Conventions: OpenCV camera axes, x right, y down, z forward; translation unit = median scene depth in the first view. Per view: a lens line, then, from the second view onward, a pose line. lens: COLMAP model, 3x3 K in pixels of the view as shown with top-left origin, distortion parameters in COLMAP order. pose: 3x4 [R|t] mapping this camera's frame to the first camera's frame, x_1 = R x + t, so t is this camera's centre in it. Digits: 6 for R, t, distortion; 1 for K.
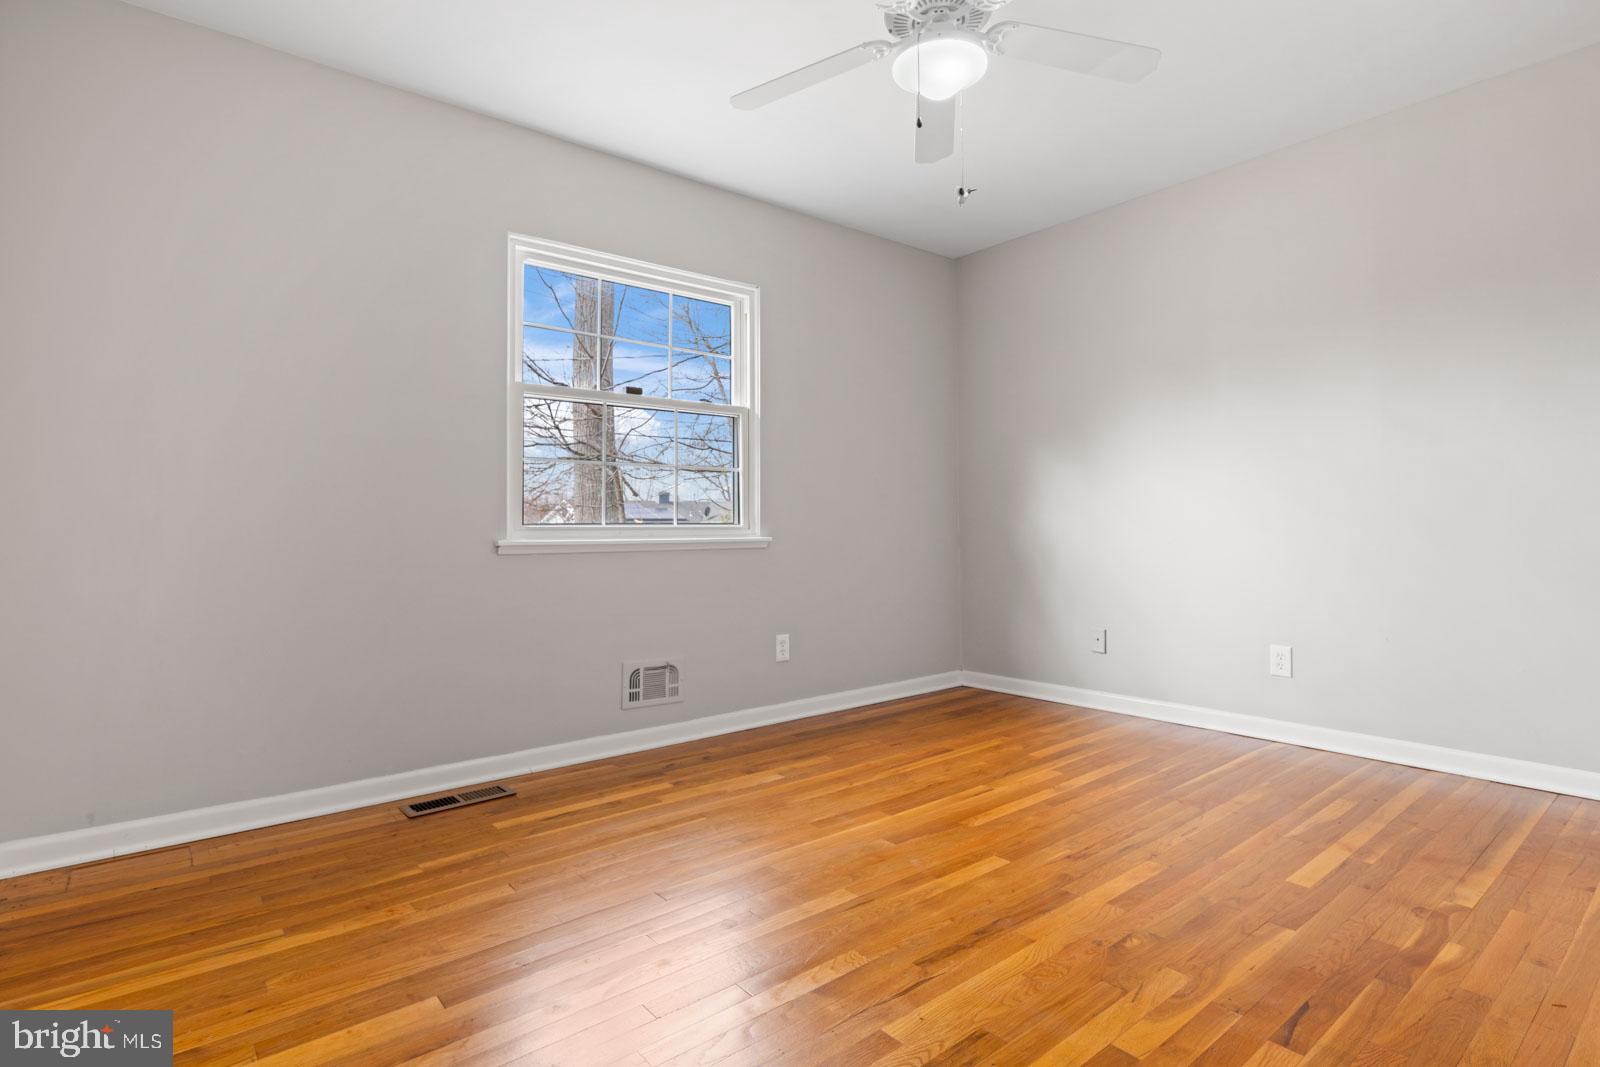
lens RADIAL K [[799.3, 0, 793.5], [0, 799.3, 509.8], [0, 0, 1]] dist [-0.003598, 0.001217]
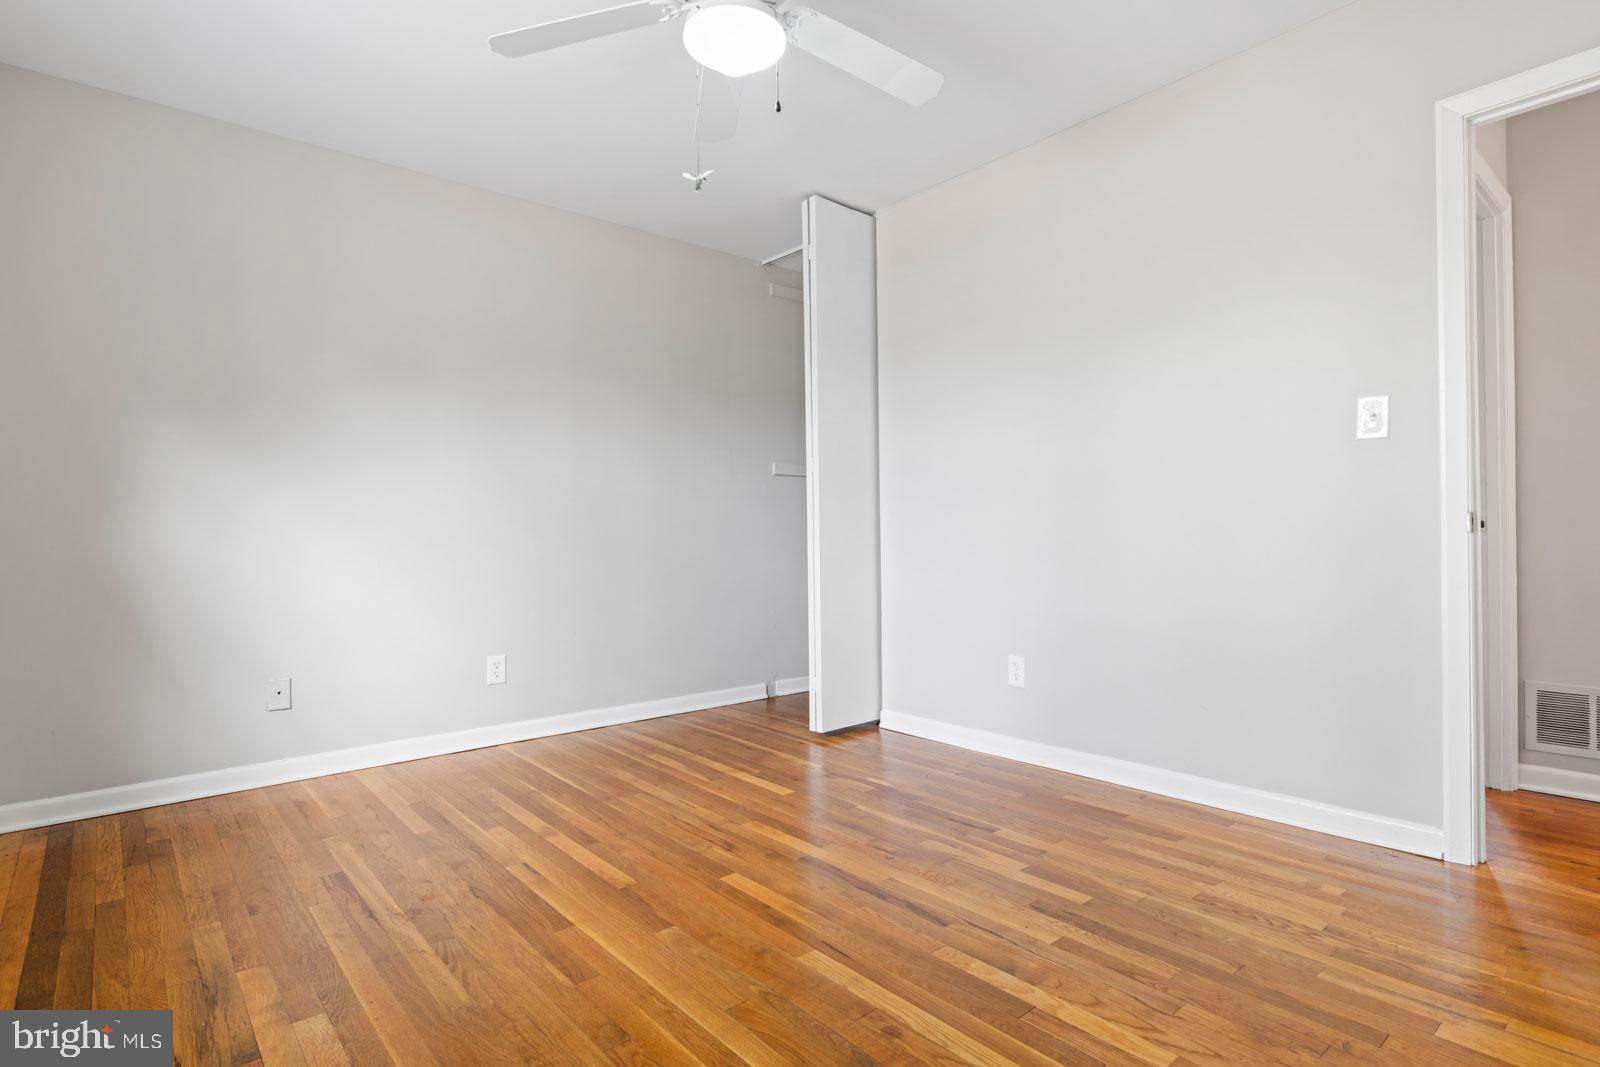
lens RADIAL K [[799.3, 0, 810.1], [0, 799.3, 530.9], [0, 0, 1]] dist [-0.003598, 0.001217]
pose [[-0.030805, 0.026083, 0.999185, -0.657590], [-0.010067, 0.999601, -0.026404, 0.036389], [-0.999475, -0.010872, -0.030530, 0.840671]]
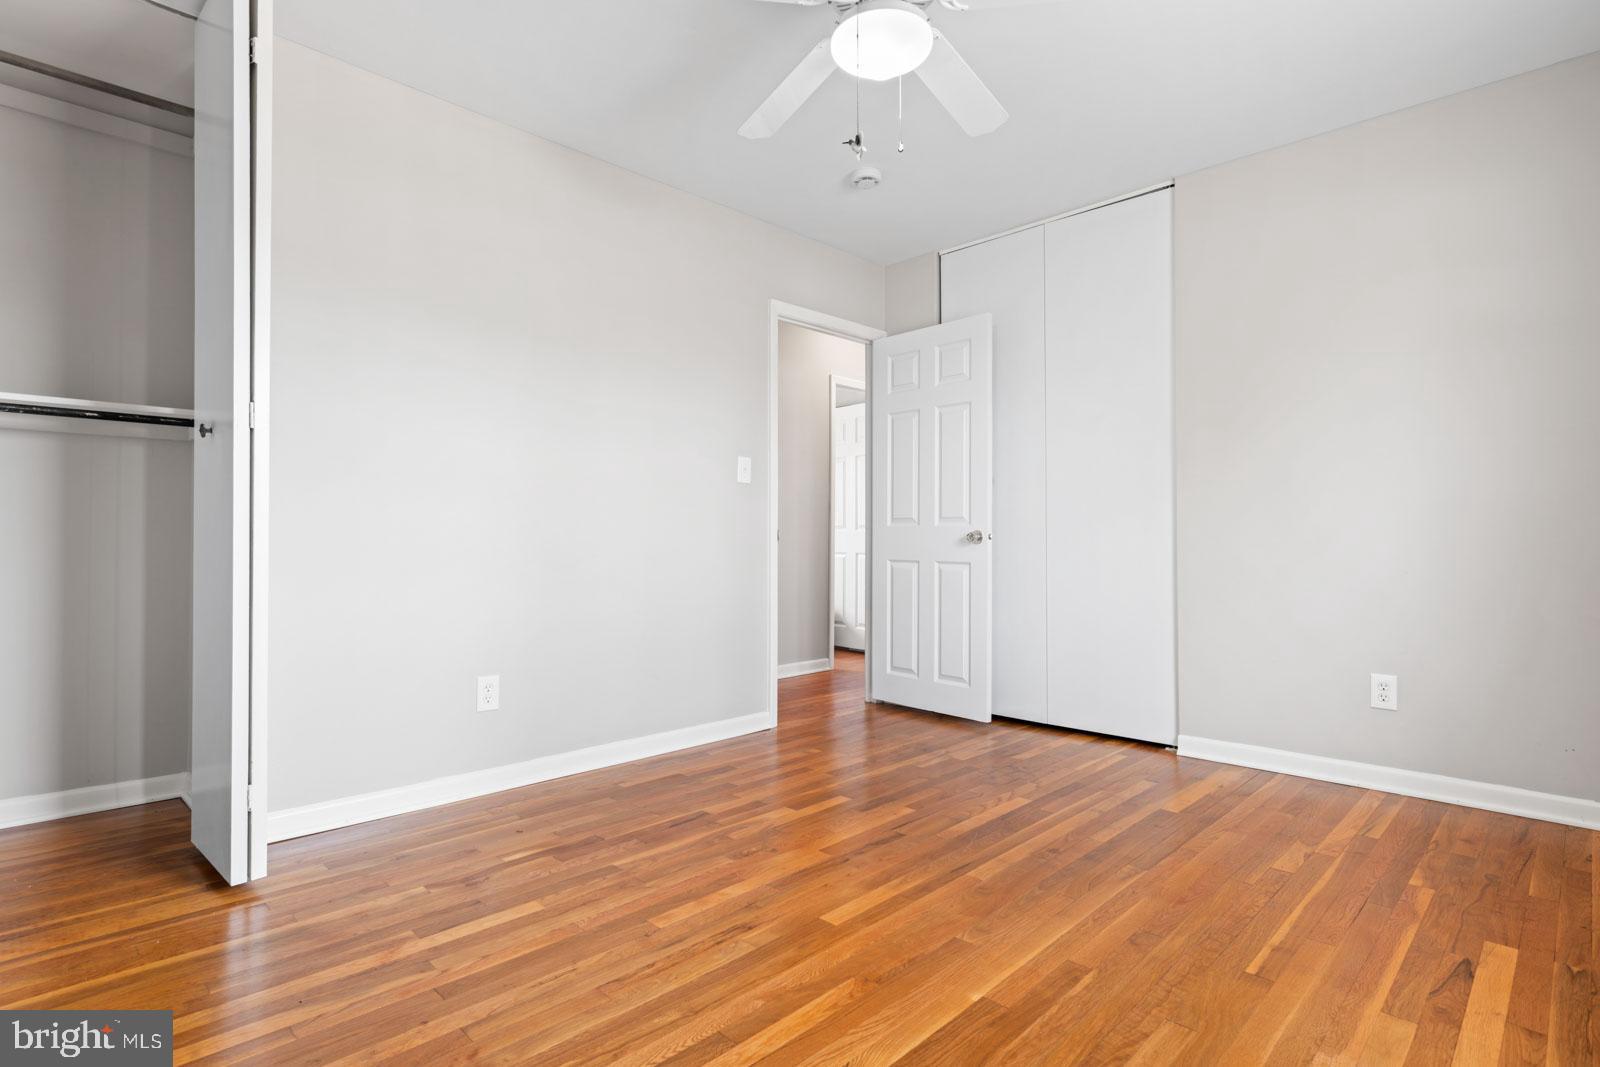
lens RADIAL K [[799.3, 0, 787.0], [0, 799.3, 527.3], [0, 0, 1]] dist [-0.003598, 0.001217]
pose [[-0.994977, 0.008673, -0.099726, 0.350185], [0.012213, 0.999315, -0.034943, 0.032354], [0.099355, -0.035985, -0.994401, 1.693266]]
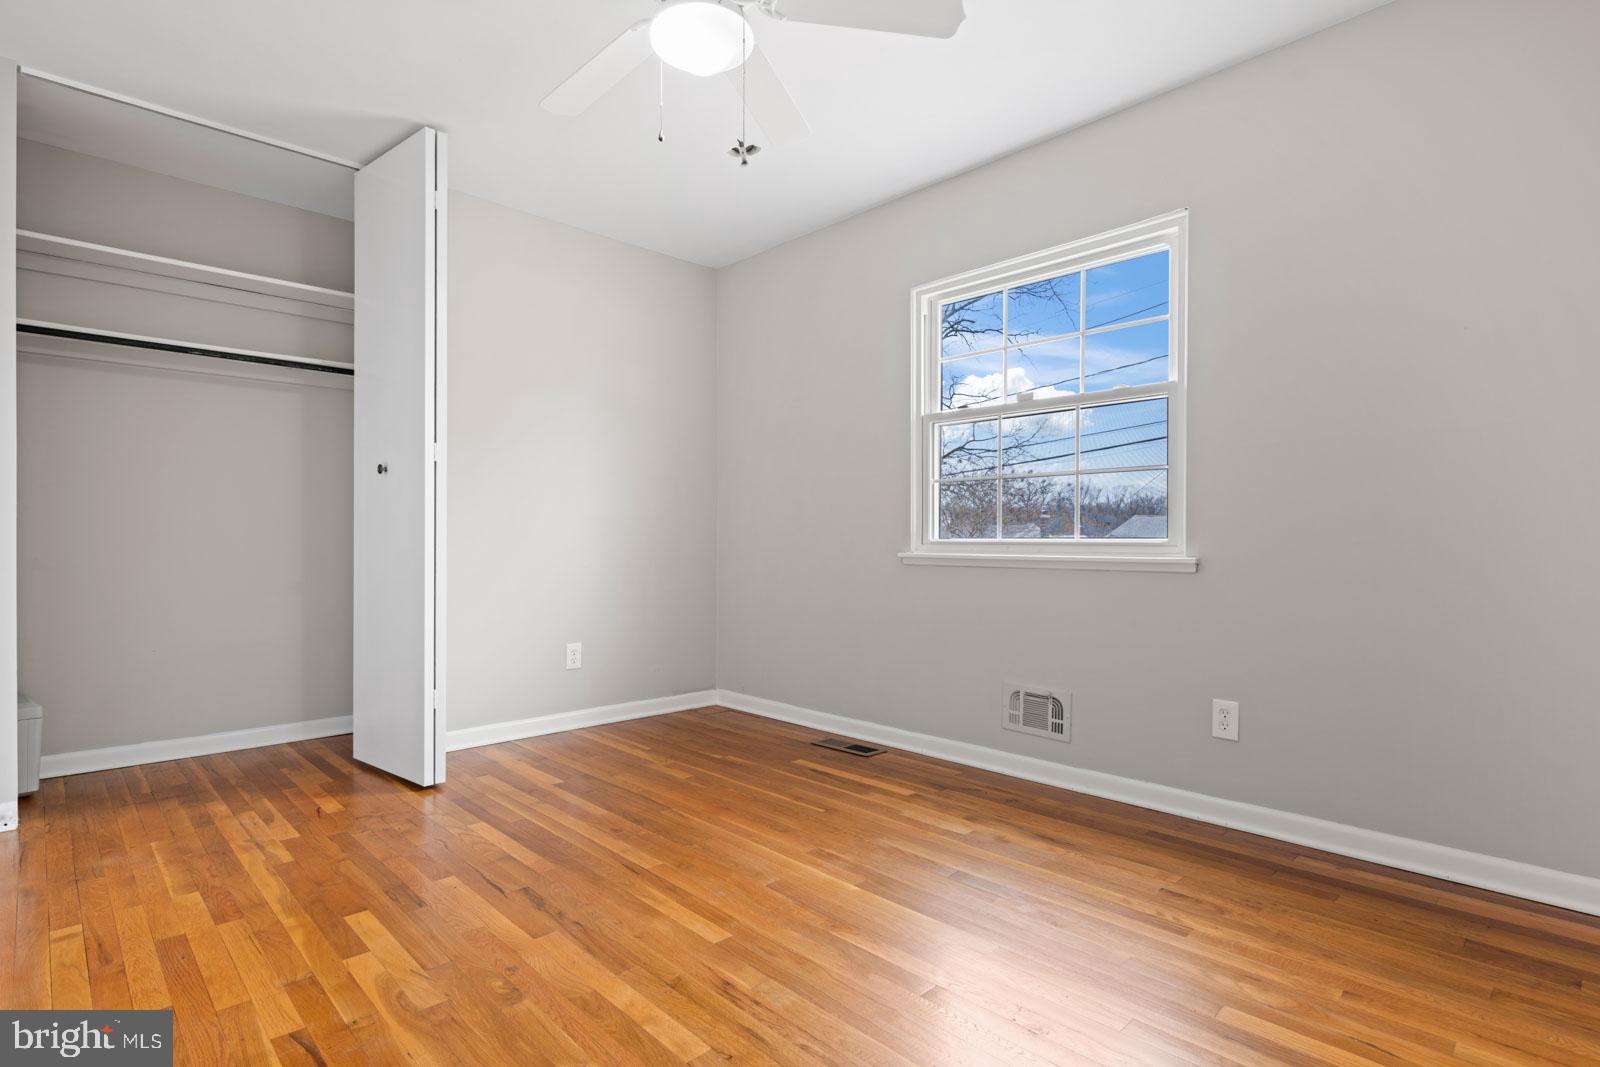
lens RADIAL K [[799.3, 0, 812.3], [0, 799.3, 542.3], [0, 0, 1]] dist [-0.003598, 0.001217]
pose [[0.090356, 0.006465, -0.995889, 0.993968], [0.019815, 0.999769, 0.008288, 0.013545], [0.995712, -0.020482, 0.090207, 0.923861]]
